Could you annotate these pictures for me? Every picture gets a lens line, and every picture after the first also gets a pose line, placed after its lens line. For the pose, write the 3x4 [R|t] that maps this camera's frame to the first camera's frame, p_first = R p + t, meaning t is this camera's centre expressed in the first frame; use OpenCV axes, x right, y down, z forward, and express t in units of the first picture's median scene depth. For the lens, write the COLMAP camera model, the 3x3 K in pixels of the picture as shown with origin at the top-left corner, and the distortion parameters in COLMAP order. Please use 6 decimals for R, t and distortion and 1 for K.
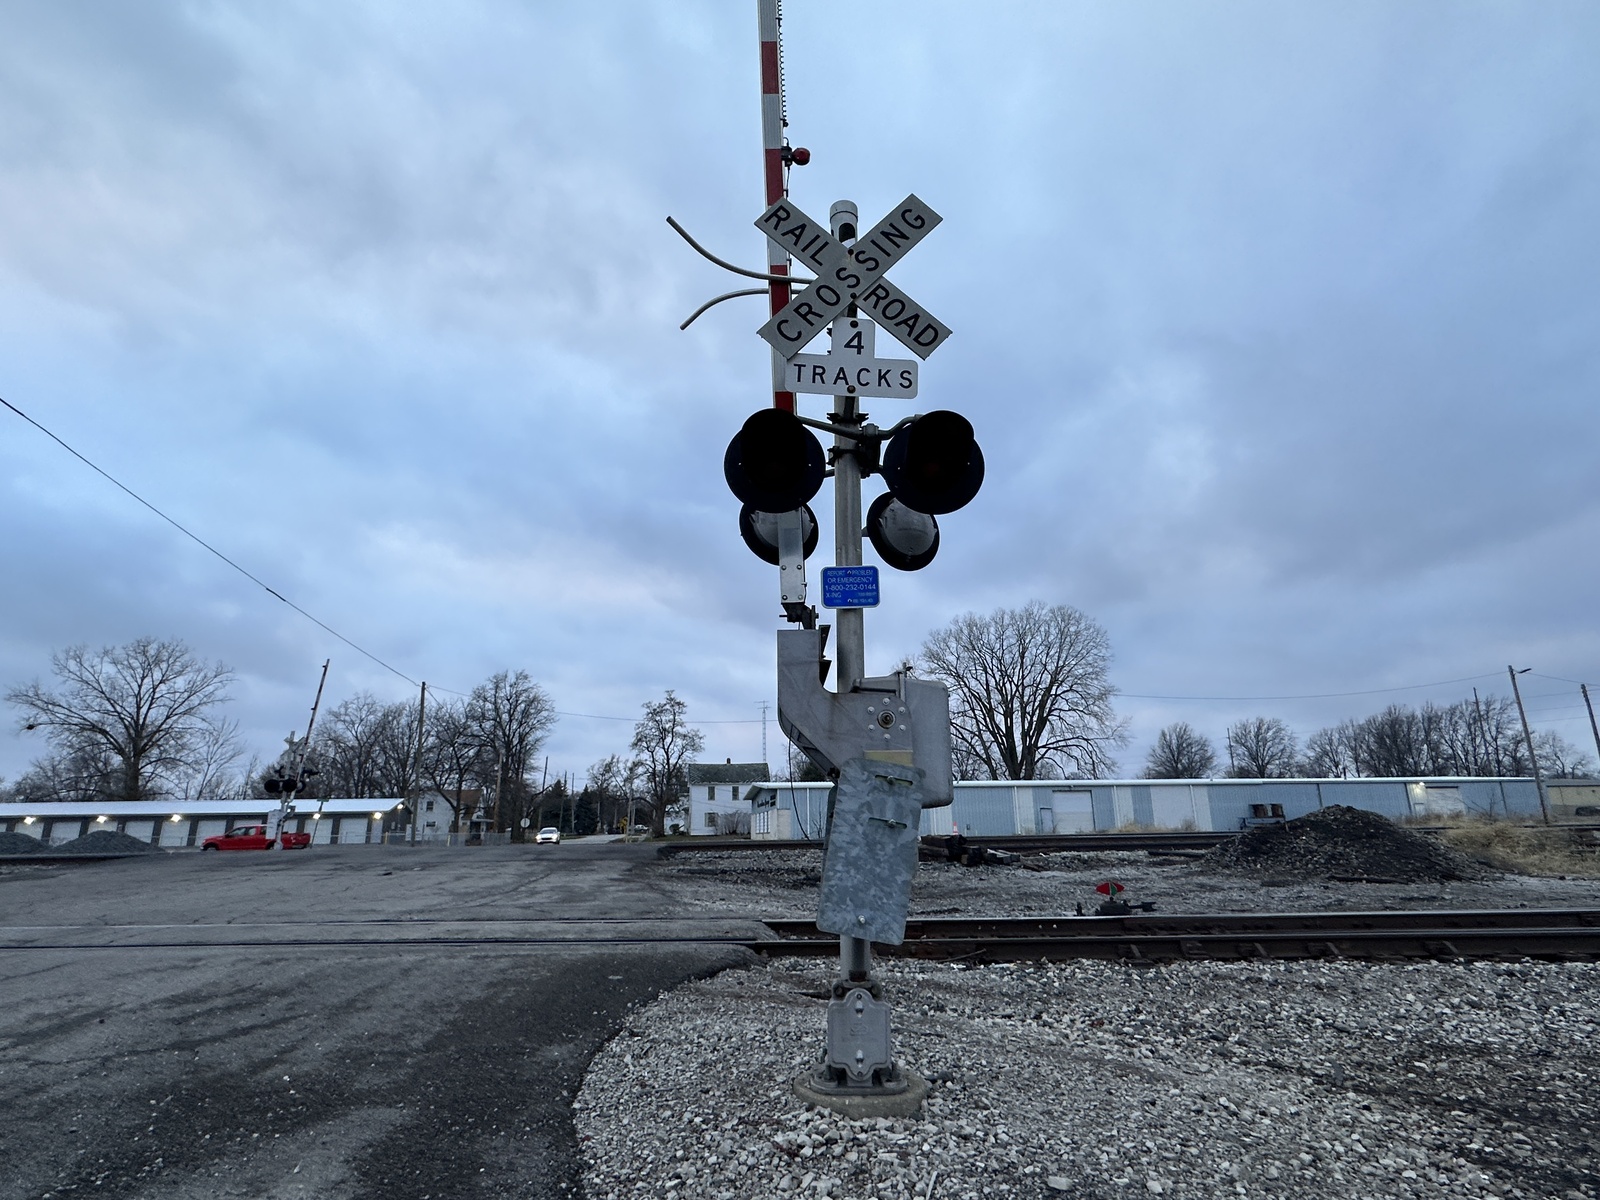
lens RADIAL K [[831.9, 0, 802.1], [0, 831.9, 607.1], [0, 0, 1]] dist [-0.002896, 0.001110]
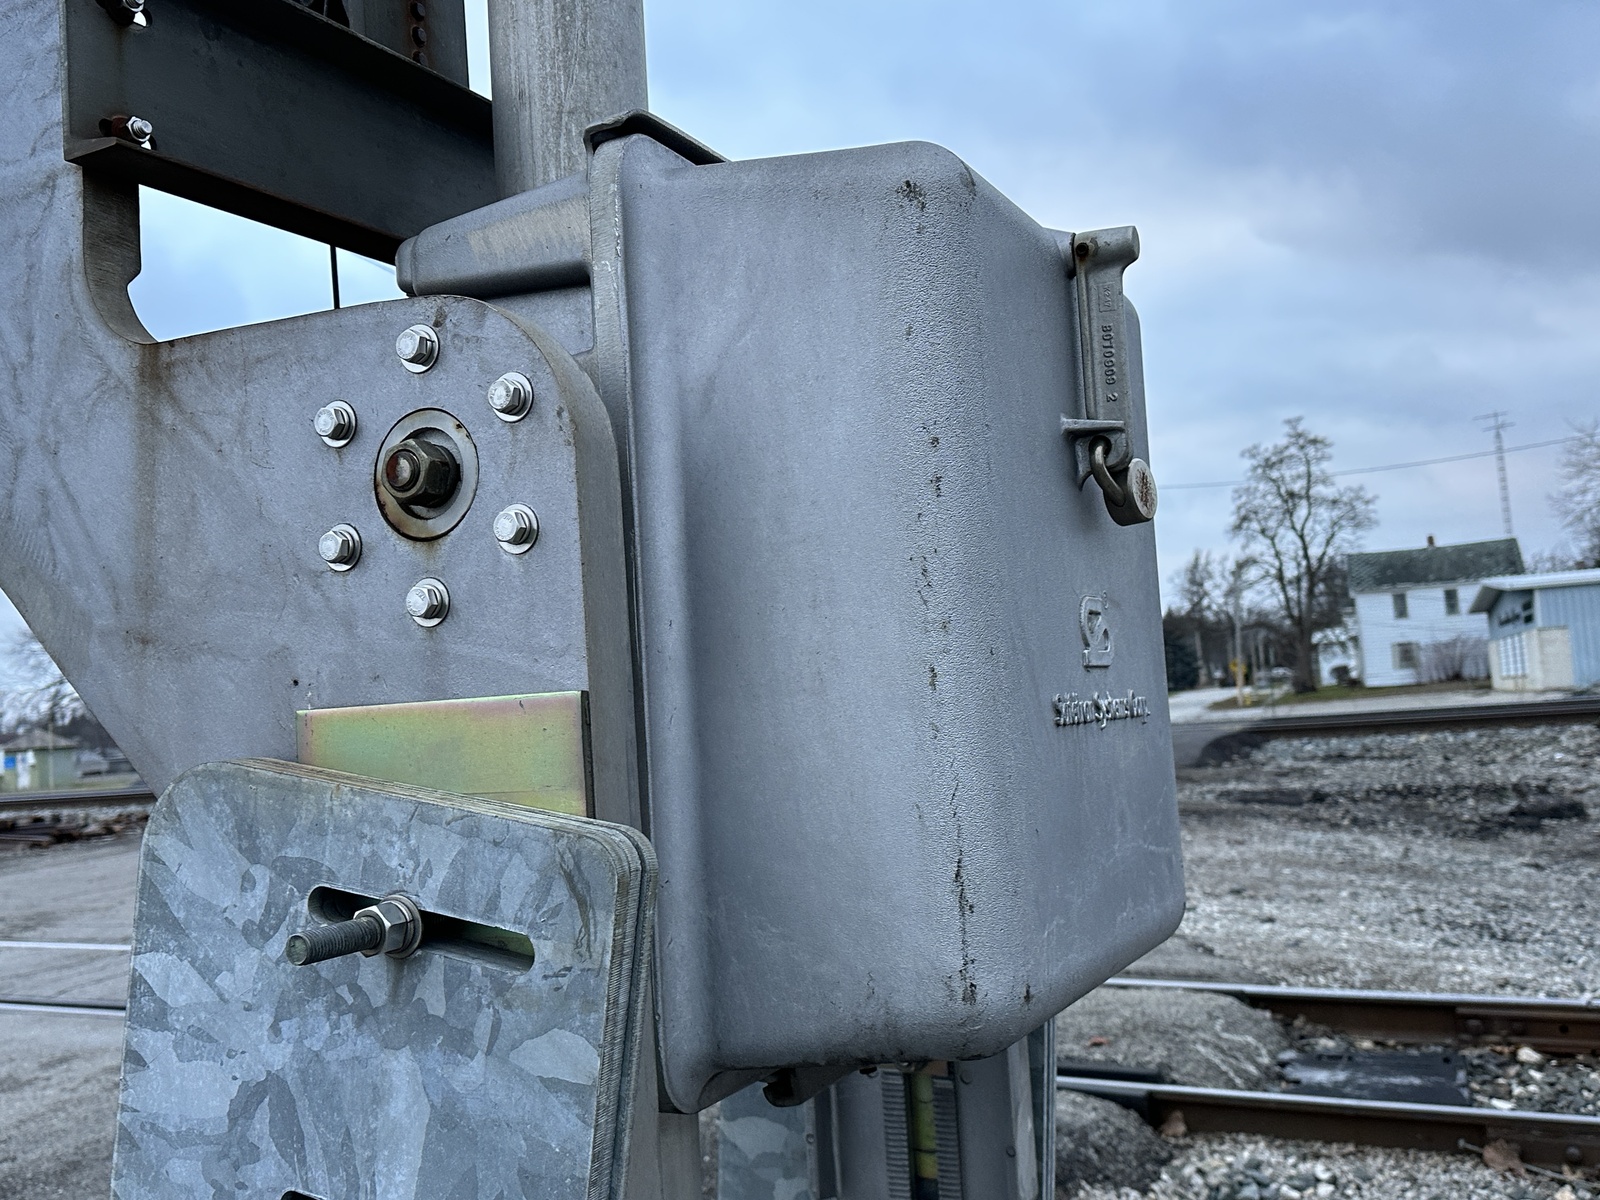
lens RADIAL K [[1496.0, 0, 800.0], [0, 1496.0, 600.0], [0, 0, 1]] dist [0.043293, -0.002132]
pose [[0.875514, -0.079115, -0.476671, 0.064840], [0.175881, 0.971010, 0.161883, 0.029851], [0.450045, -0.225569, 0.864048, 0.192012]]
